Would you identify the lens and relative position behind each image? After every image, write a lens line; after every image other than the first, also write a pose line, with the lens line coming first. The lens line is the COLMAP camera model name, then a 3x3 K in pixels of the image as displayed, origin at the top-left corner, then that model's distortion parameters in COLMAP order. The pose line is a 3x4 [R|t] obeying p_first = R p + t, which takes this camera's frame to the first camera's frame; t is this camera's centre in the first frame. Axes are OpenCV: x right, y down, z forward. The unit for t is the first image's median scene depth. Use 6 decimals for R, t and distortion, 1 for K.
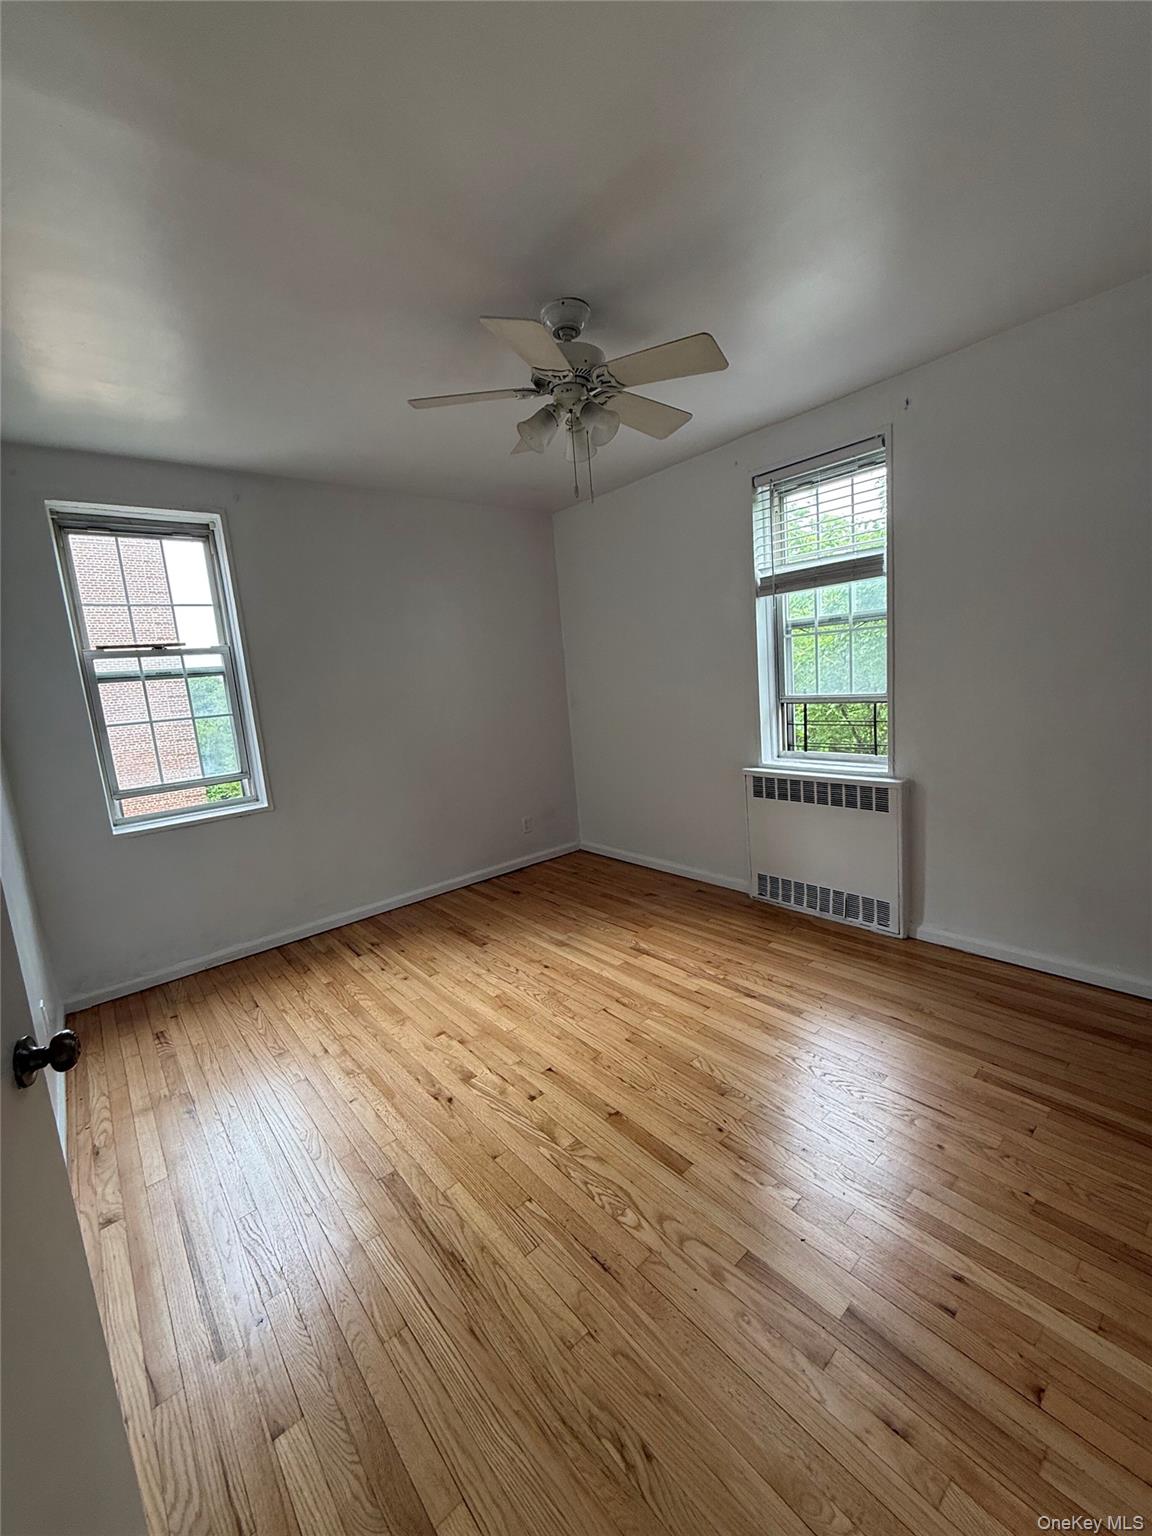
lens RADIAL K [[615.5, 0, 581.5], [0, 615.5, 763.7], [0, 0, 1]] dist [-0.001071, 0.000380]
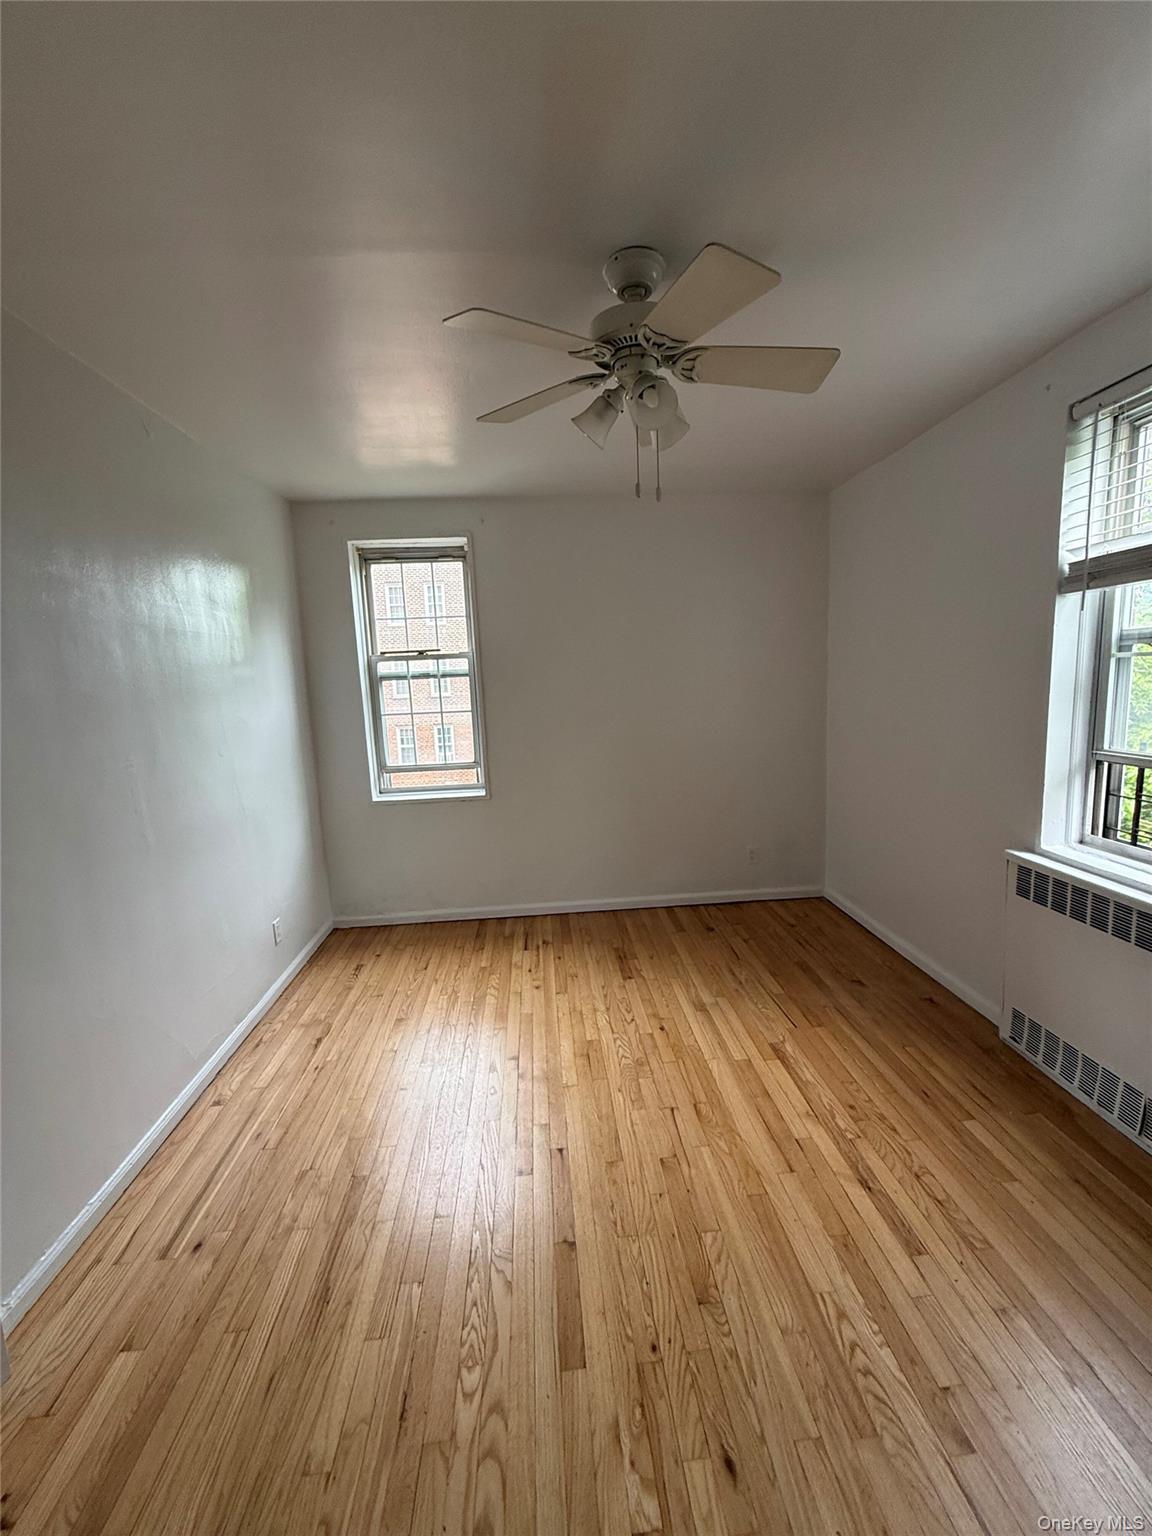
lens RADIAL K [[615.5, 0, 579.6], [0, 615.5, 762.9], [0, 0, 1]] dist [-0.001071, 0.000380]
pose [[0.805062, 0.127056, -0.579424, 0.293908], [-0.111192, 0.991801, 0.062990, -0.084836], [0.582676, 0.013716, 0.812589, 0.198708]]
